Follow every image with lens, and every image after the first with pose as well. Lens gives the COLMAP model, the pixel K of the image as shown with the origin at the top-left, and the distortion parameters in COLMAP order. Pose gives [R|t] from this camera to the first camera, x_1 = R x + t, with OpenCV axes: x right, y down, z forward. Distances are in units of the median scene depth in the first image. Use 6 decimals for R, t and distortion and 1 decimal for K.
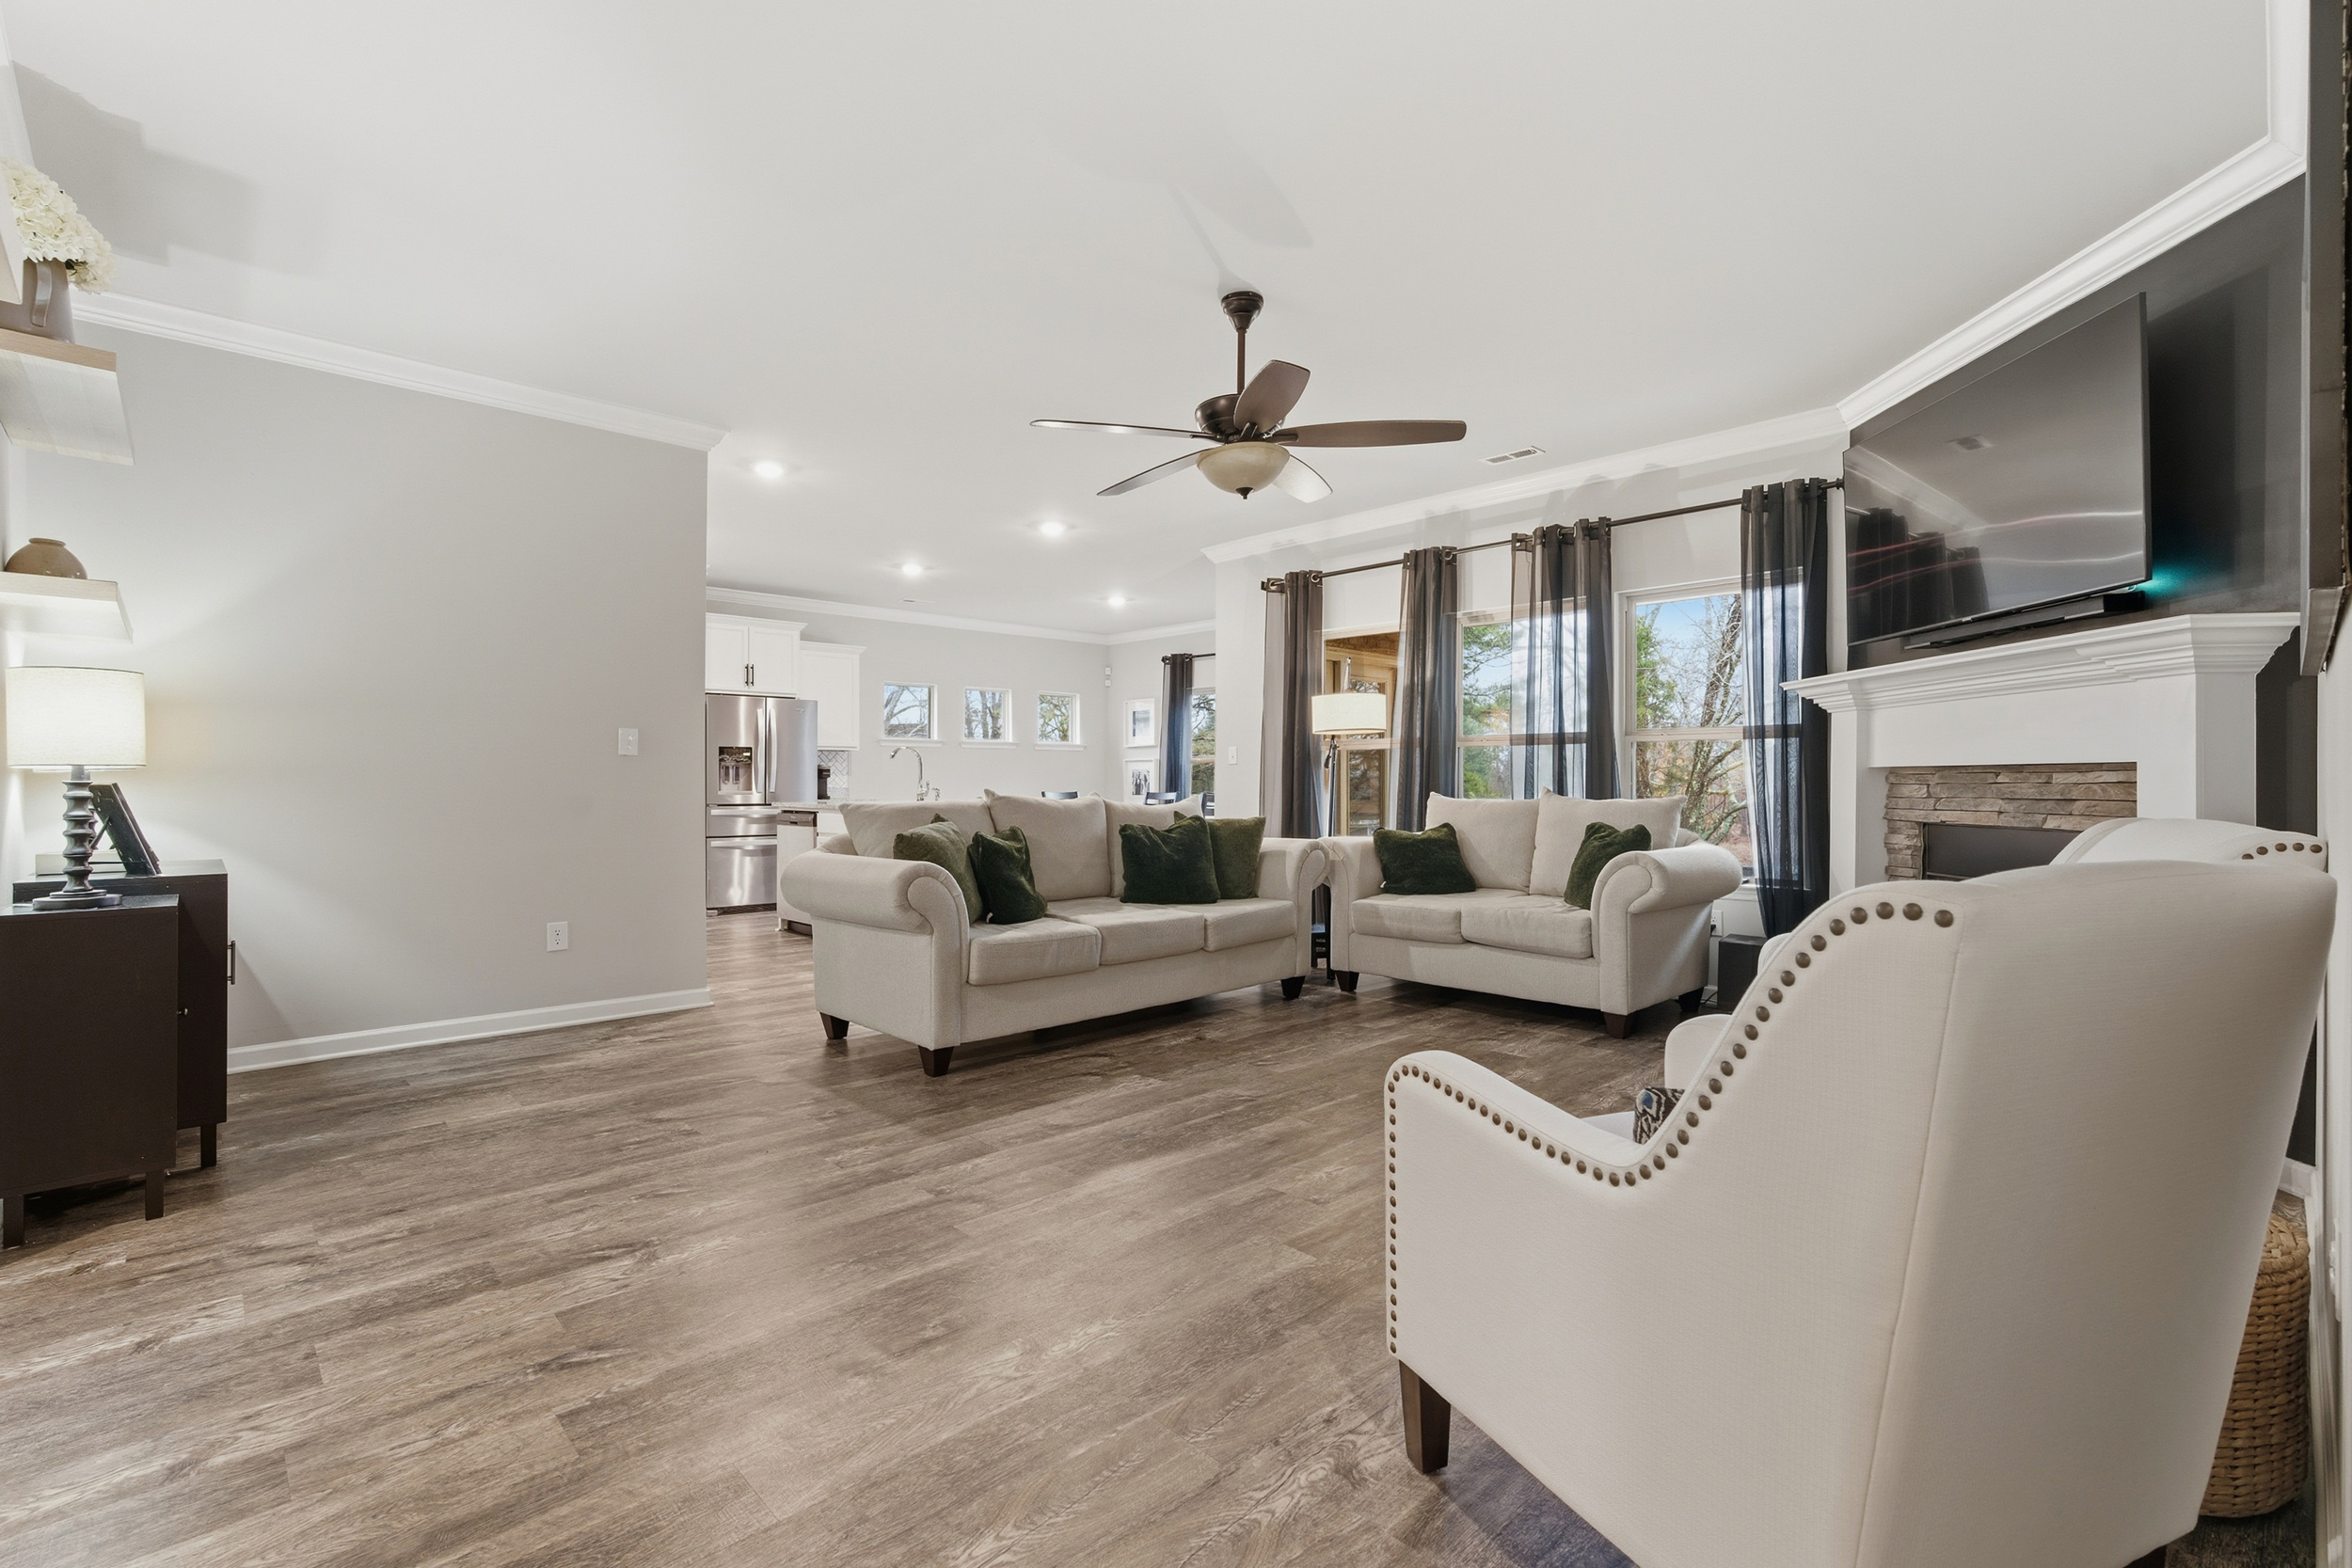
lens RADIAL K [[1059.1, 0, 1190.6], [0, 1059.1, 770.8], [0, 0, 1]] dist [-0.002985, 0.004303]
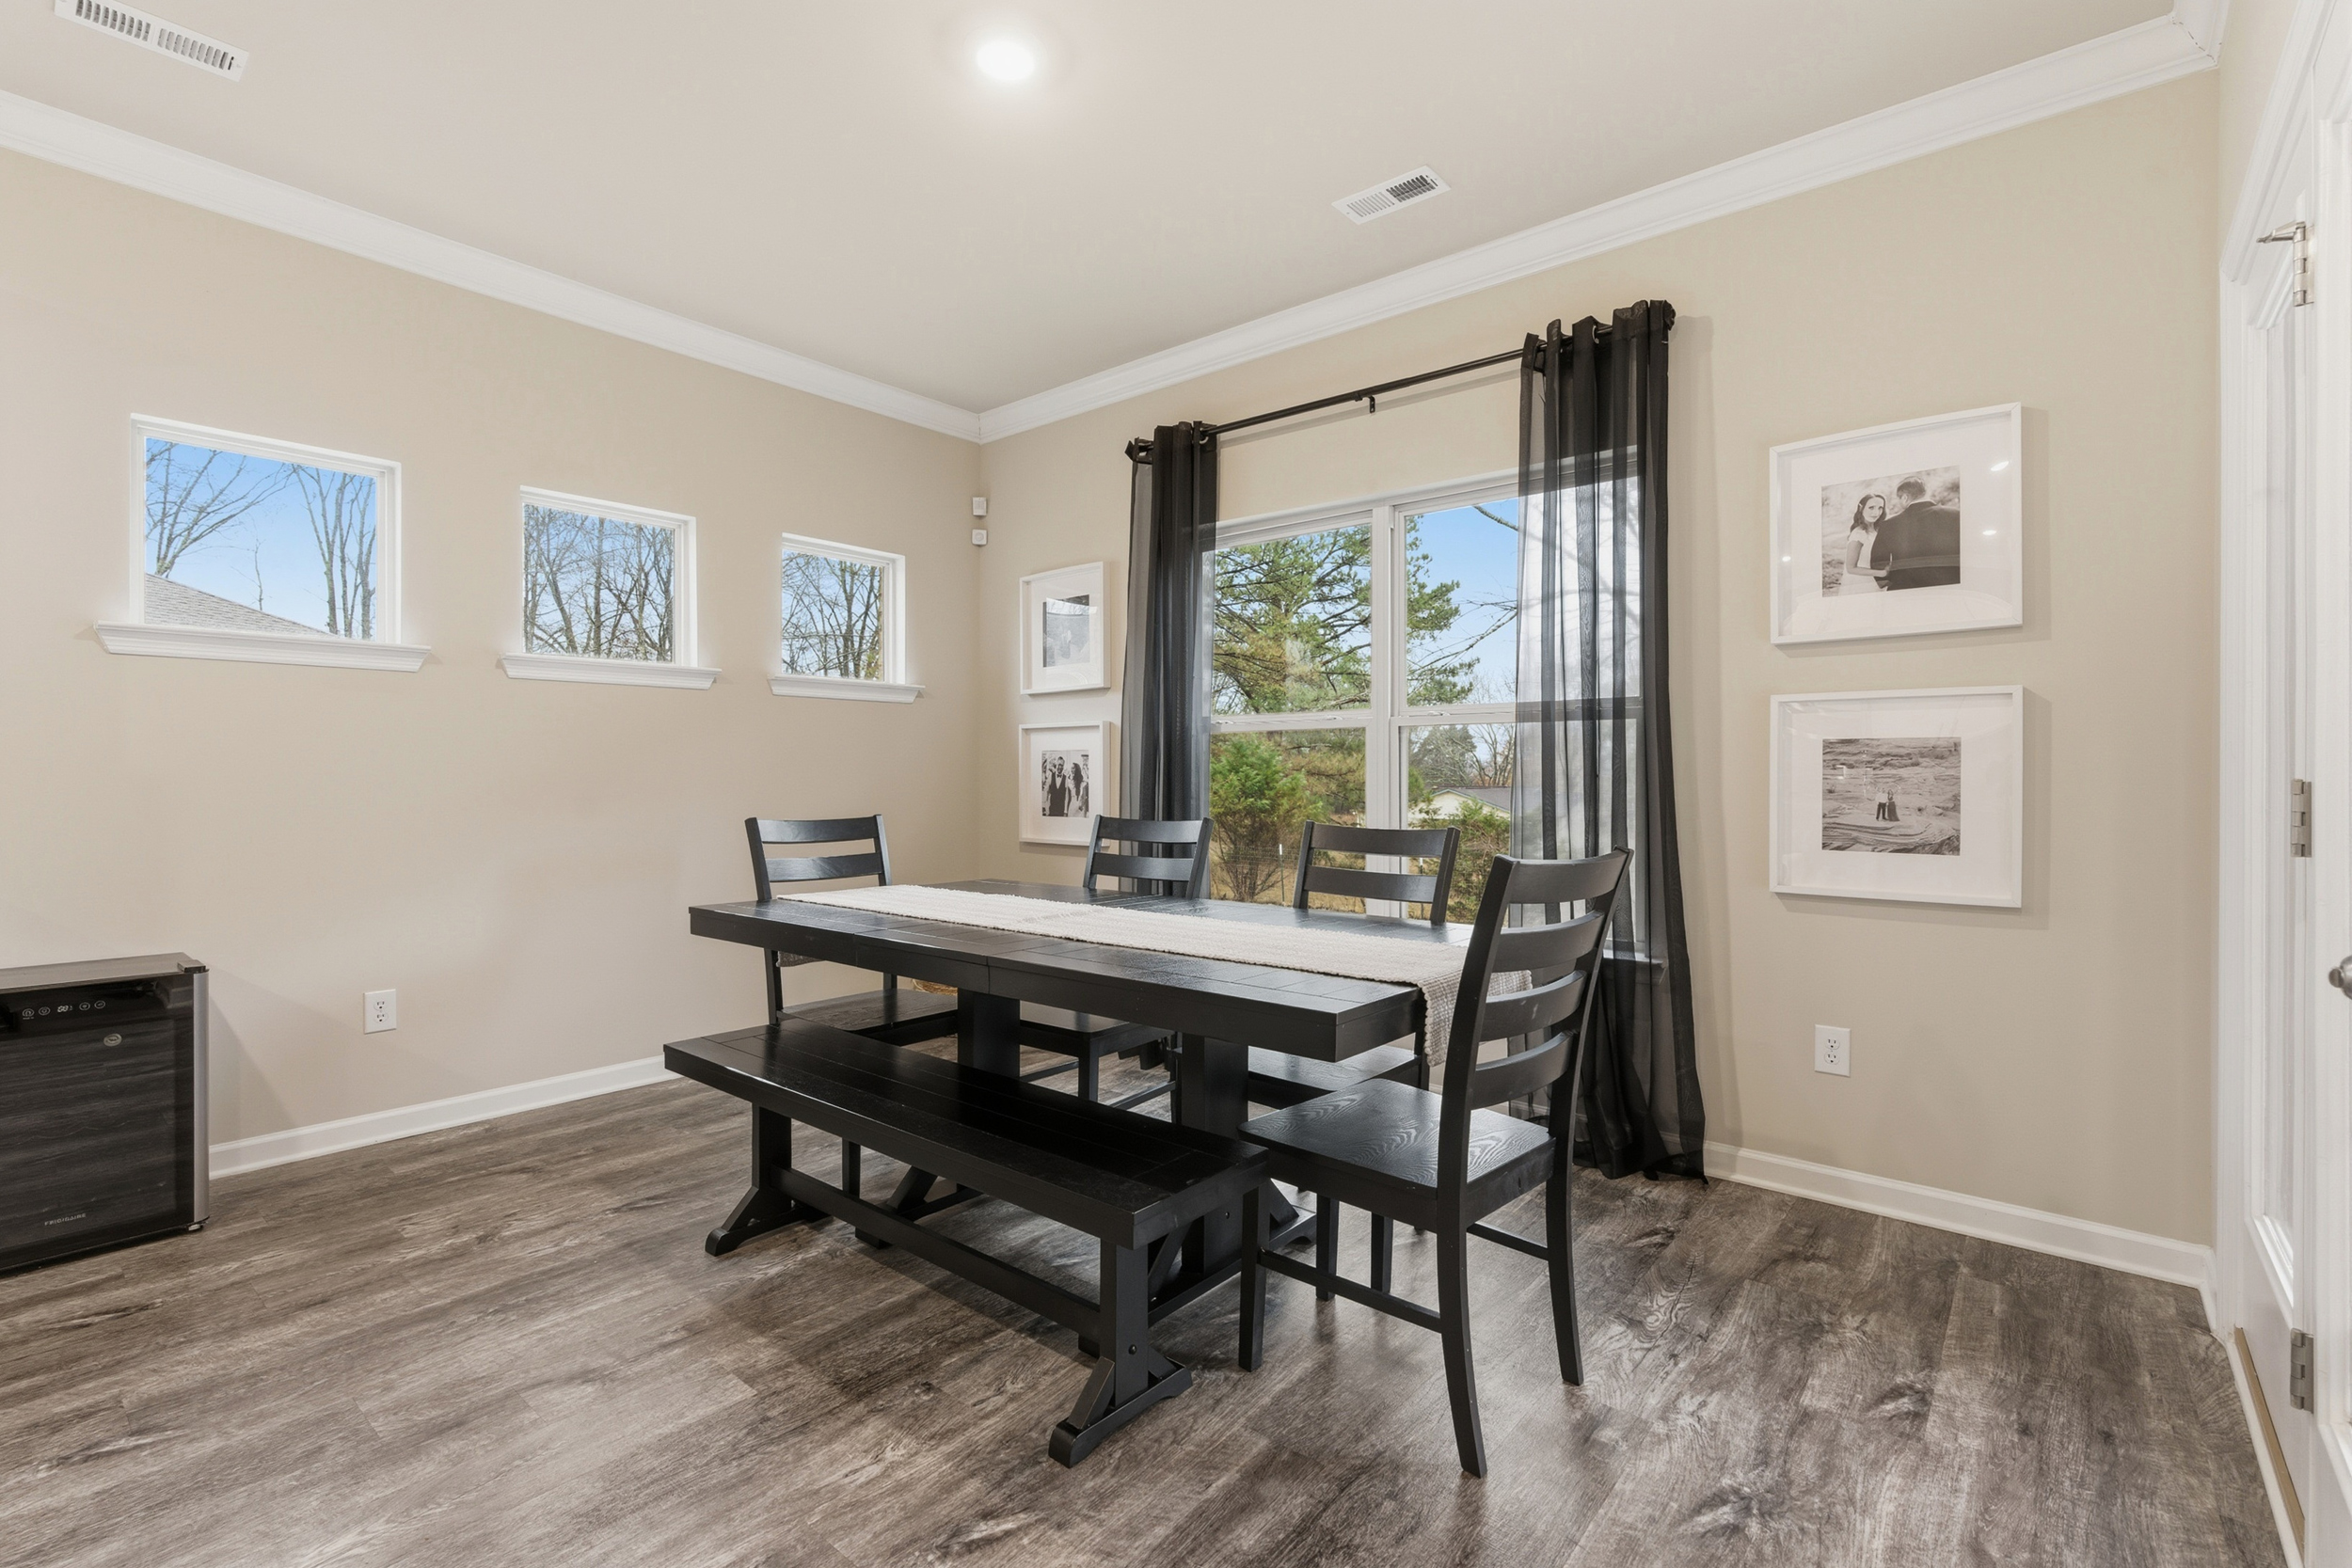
lens RADIAL K [[1059.1, 0, 1155.0], [0, 1059.1, 778.0], [0, 0, 1]] dist [-0.002985, 0.004303]
pose [[0.996925, 0.000329, 0.078367, -0.103763], [-0.001287, 0.999925, 0.012183, 0.009763], [-0.078357, -0.012246, 0.996850, 1.425756]]
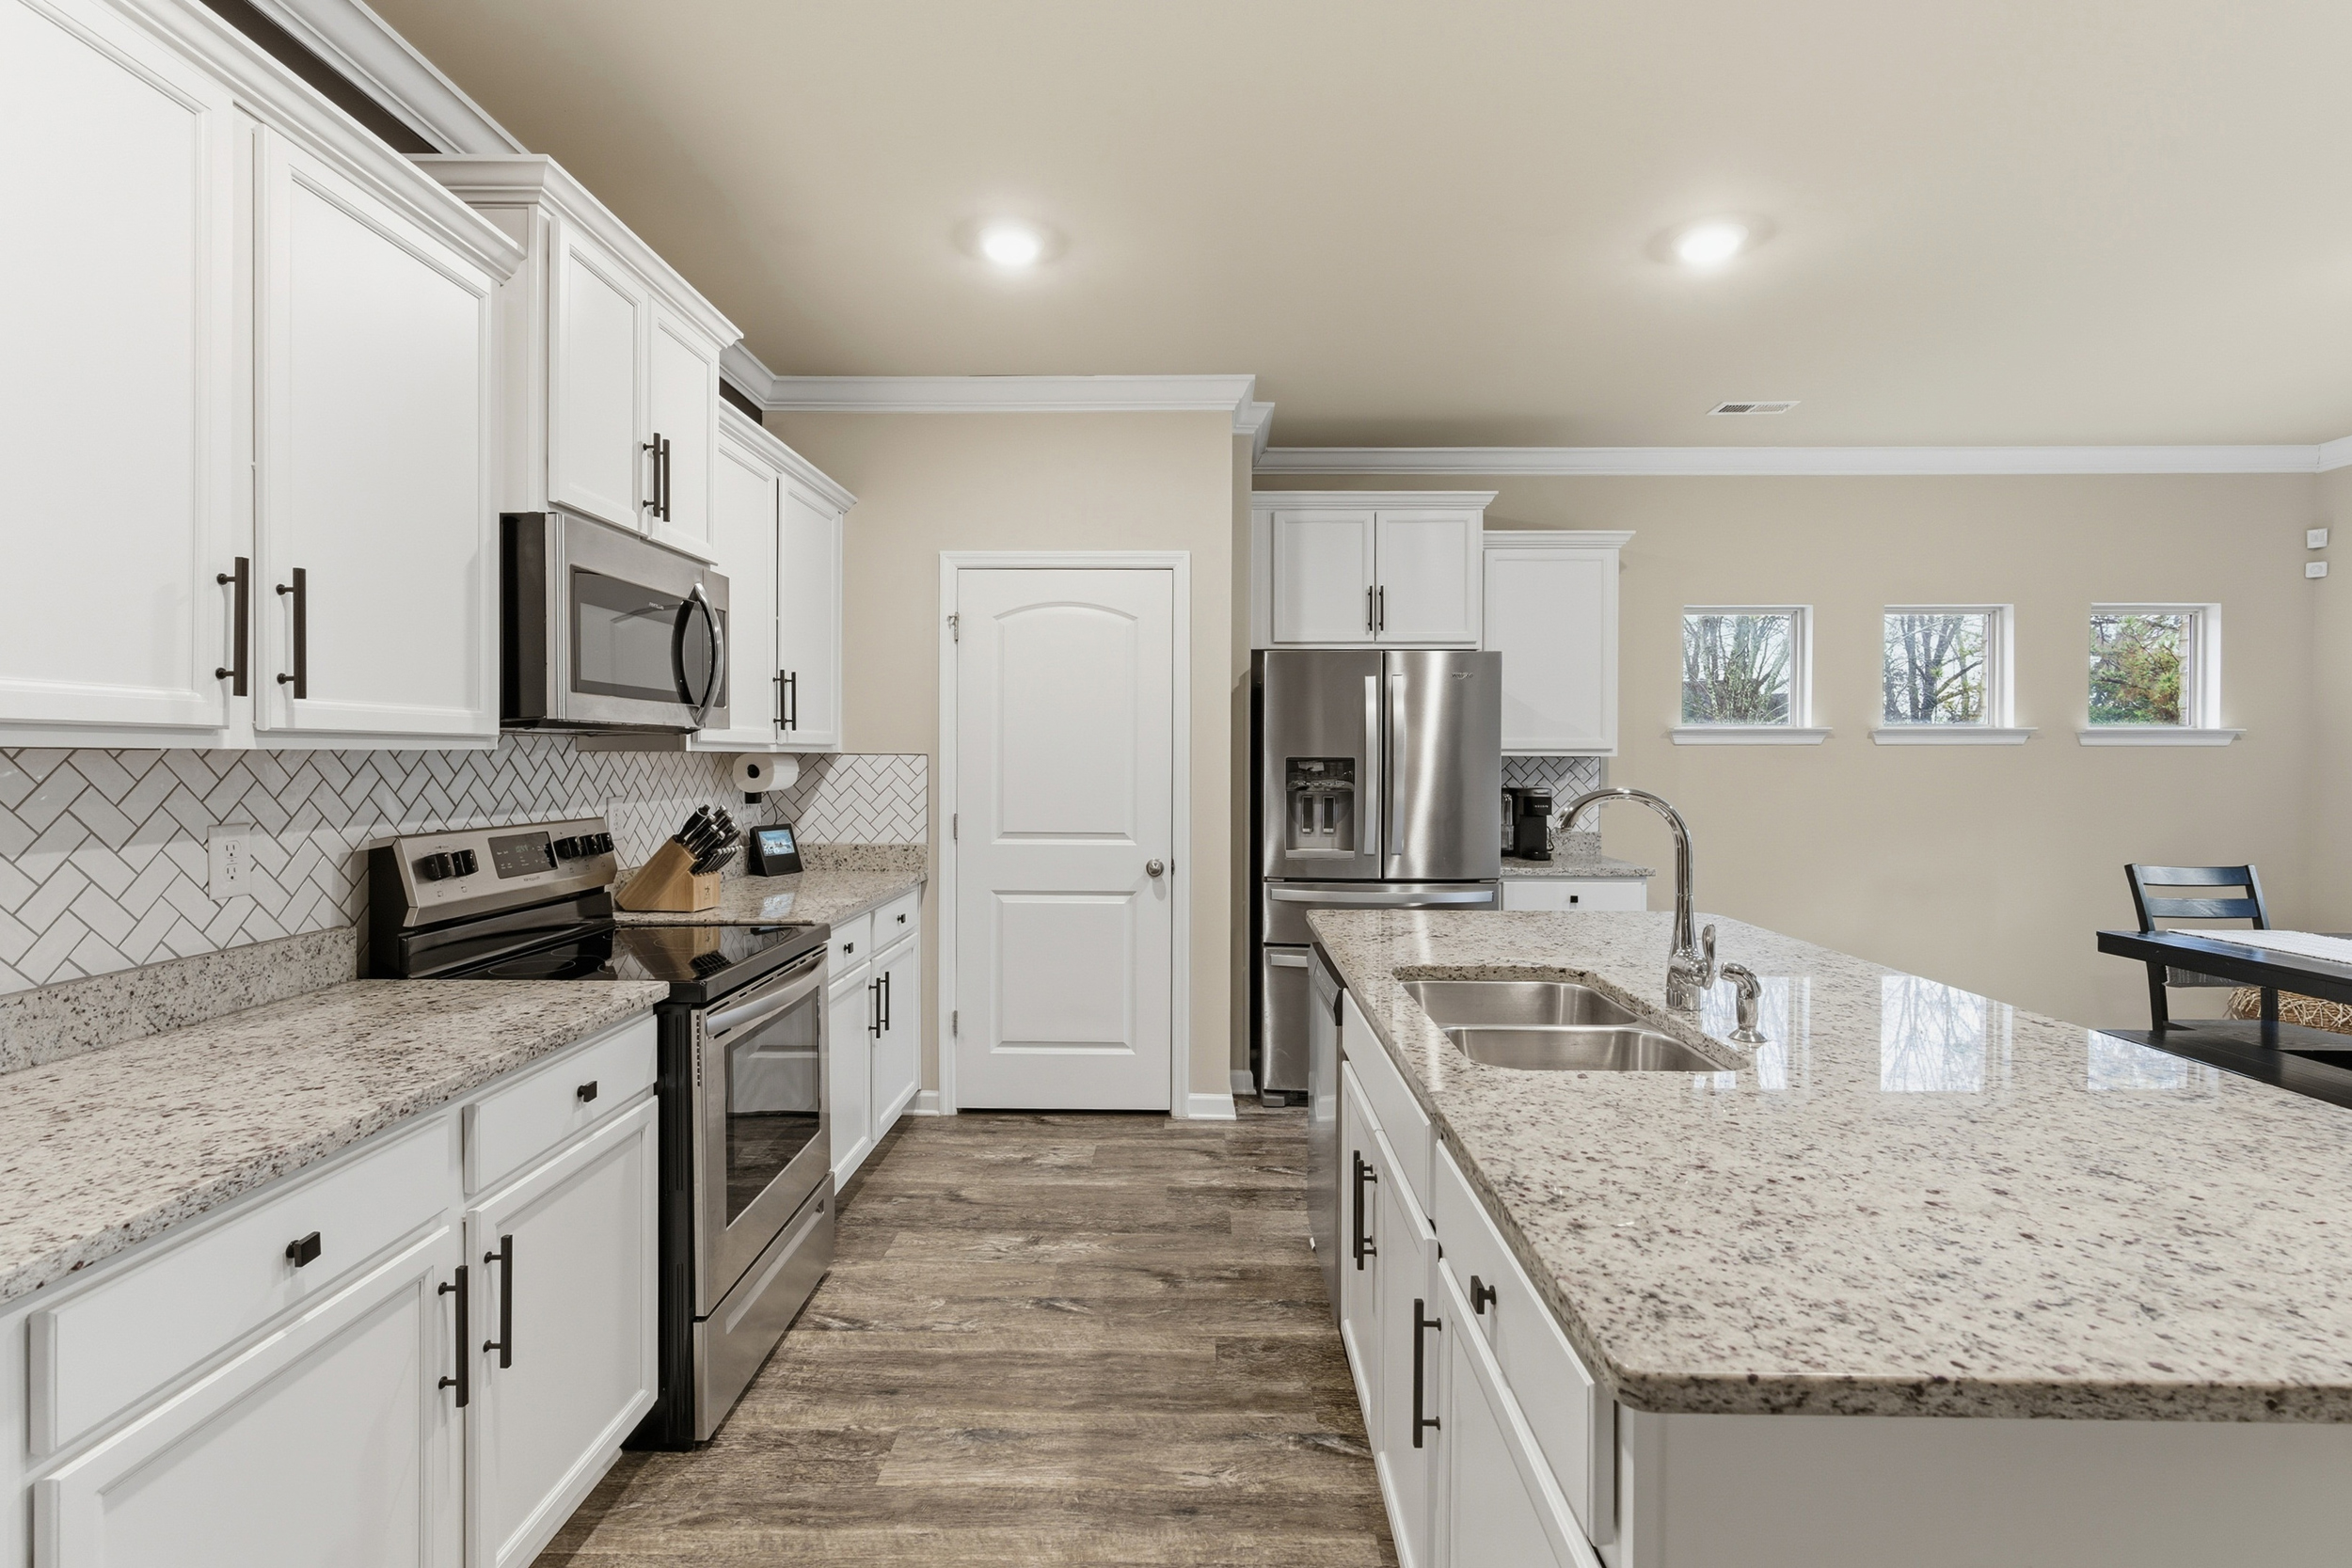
lens RADIAL K [[1059.1, 0, 1182.9], [0, 1059.1, 771.6], [0, 0, 1]] dist [-0.002985, 0.004303]
pose [[0.701957, 0.011712, -0.712123, -0.220723], [0.004419, 0.999774, 0.020799, -0.044232], [0.712206, -0.017747, 0.701746, 1.028269]]
